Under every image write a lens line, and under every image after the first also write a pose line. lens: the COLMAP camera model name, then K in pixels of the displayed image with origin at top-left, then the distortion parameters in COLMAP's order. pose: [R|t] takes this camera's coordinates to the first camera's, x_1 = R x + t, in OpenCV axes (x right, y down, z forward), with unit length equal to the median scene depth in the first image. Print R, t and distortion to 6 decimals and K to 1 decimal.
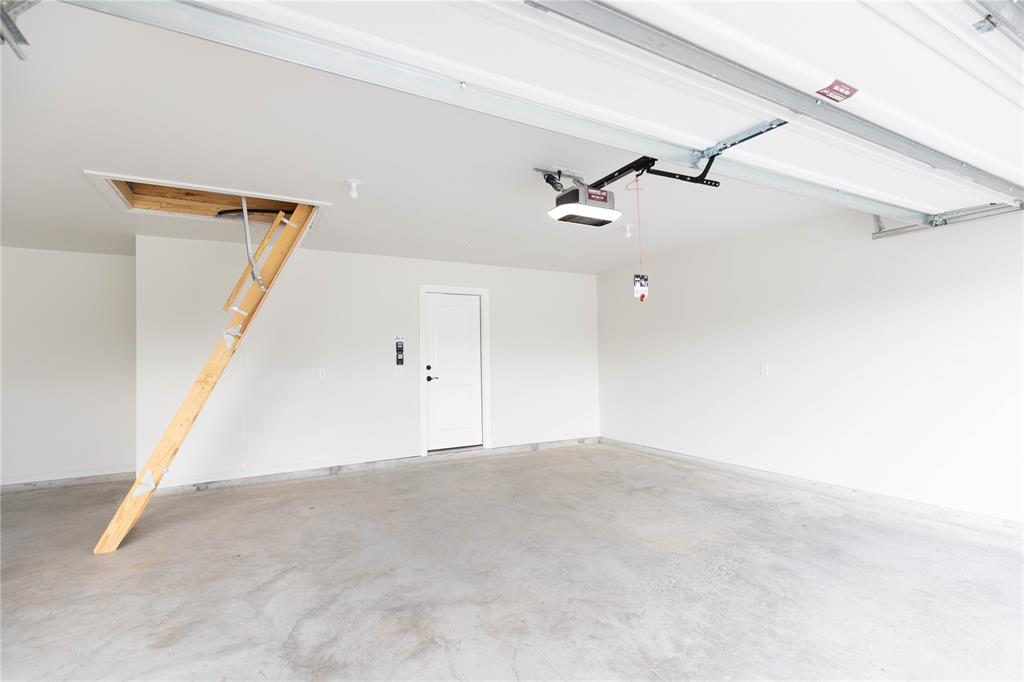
lens RADIAL K [[471.0, 0, 552.5], [0, 471.0, 337.5], [0, 0, 1]] dist [0.004011, 0.000306]
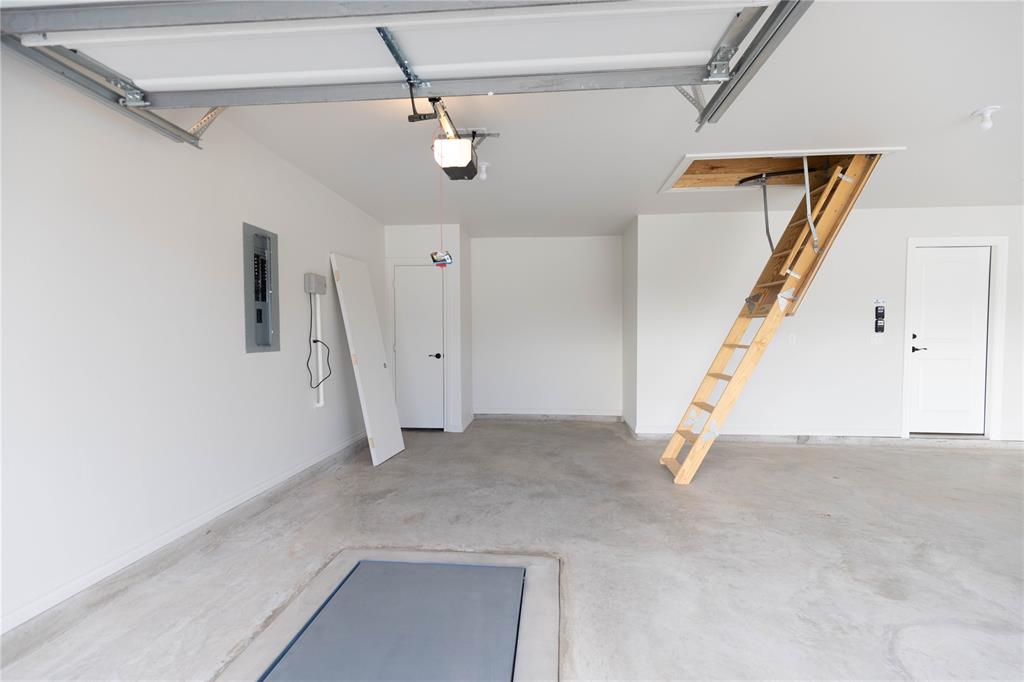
lens RADIAL K [[471.0, 0, 515.4], [0, 471.0, 340.2], [0, 0, 1]] dist [0.004011, 0.000306]
pose [[0.823657, 0.029885, -0.566301, -0.524156], [0.009248, 0.997770, 0.066105, 0.010964], [0.567014, -0.059685, 0.821543, -0.153721]]
